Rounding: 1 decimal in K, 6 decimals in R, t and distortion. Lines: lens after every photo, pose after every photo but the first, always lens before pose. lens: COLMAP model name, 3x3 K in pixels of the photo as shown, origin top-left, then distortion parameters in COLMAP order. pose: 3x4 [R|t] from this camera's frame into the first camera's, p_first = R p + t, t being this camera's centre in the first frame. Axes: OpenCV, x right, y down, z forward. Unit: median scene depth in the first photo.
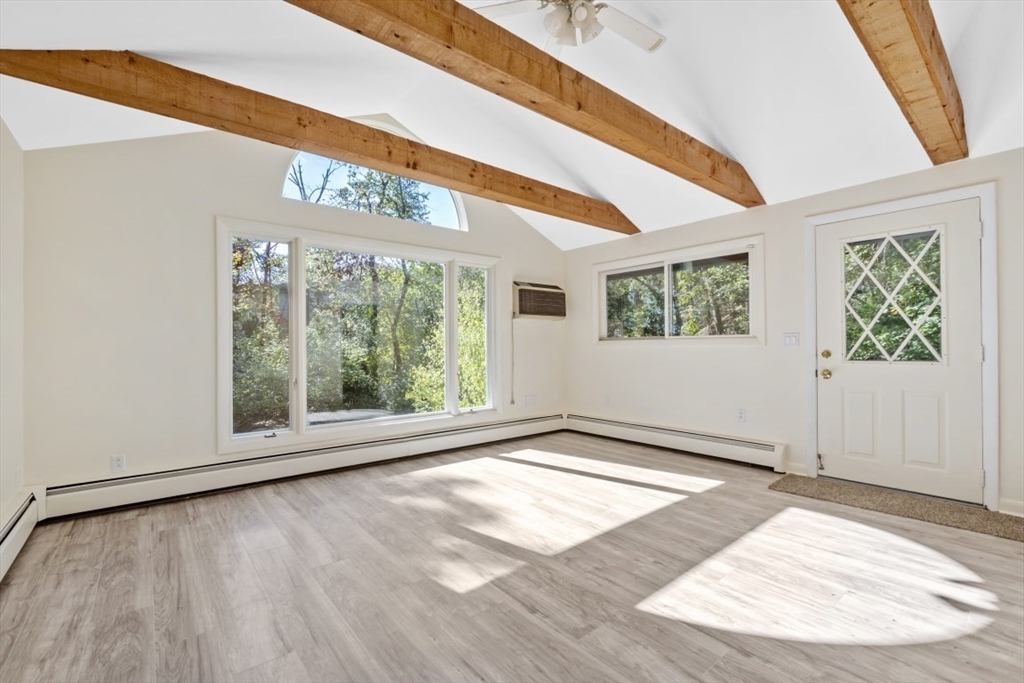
lens RADIAL K [[448.2, 0, 512.0], [0, 448.2, 341.5], [0, 0, 1]] dist [-0.012036, 0.000850]
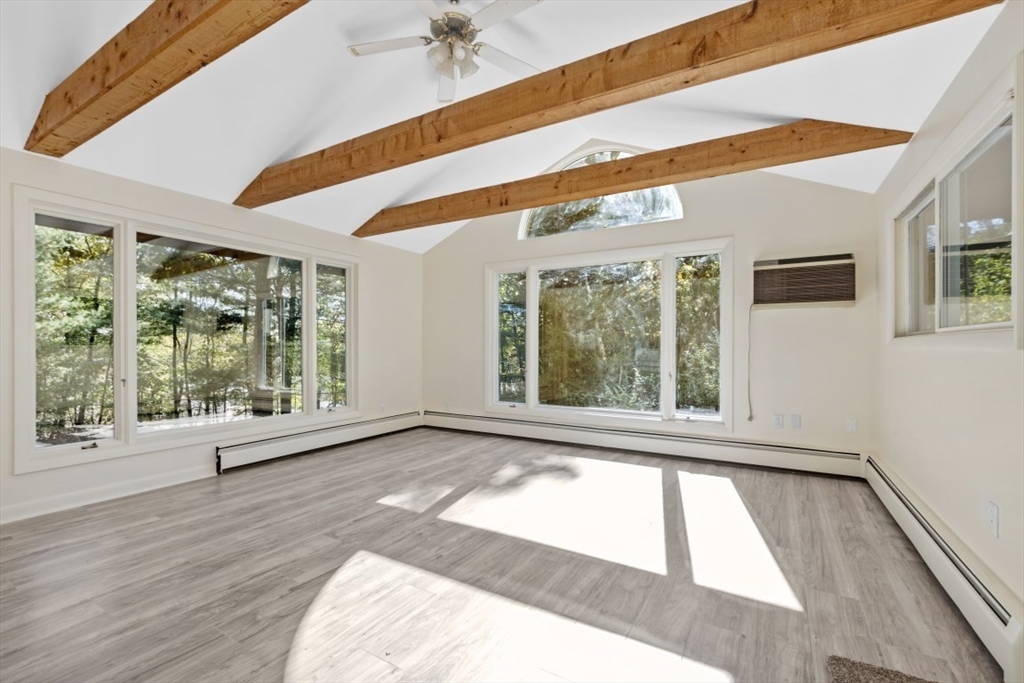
lens RADIAL K [[448.2, 0, 512.0], [0, 448.2, 341.5], [0, 0, 1]] dist [-0.012036, 0.000850]
pose [[0.335813, -0.002730, -0.941925, 1.224098], [0.006071, 0.999981, -0.000734, 0.001482], [0.941909, -0.005472, 0.335823, 0.736569]]
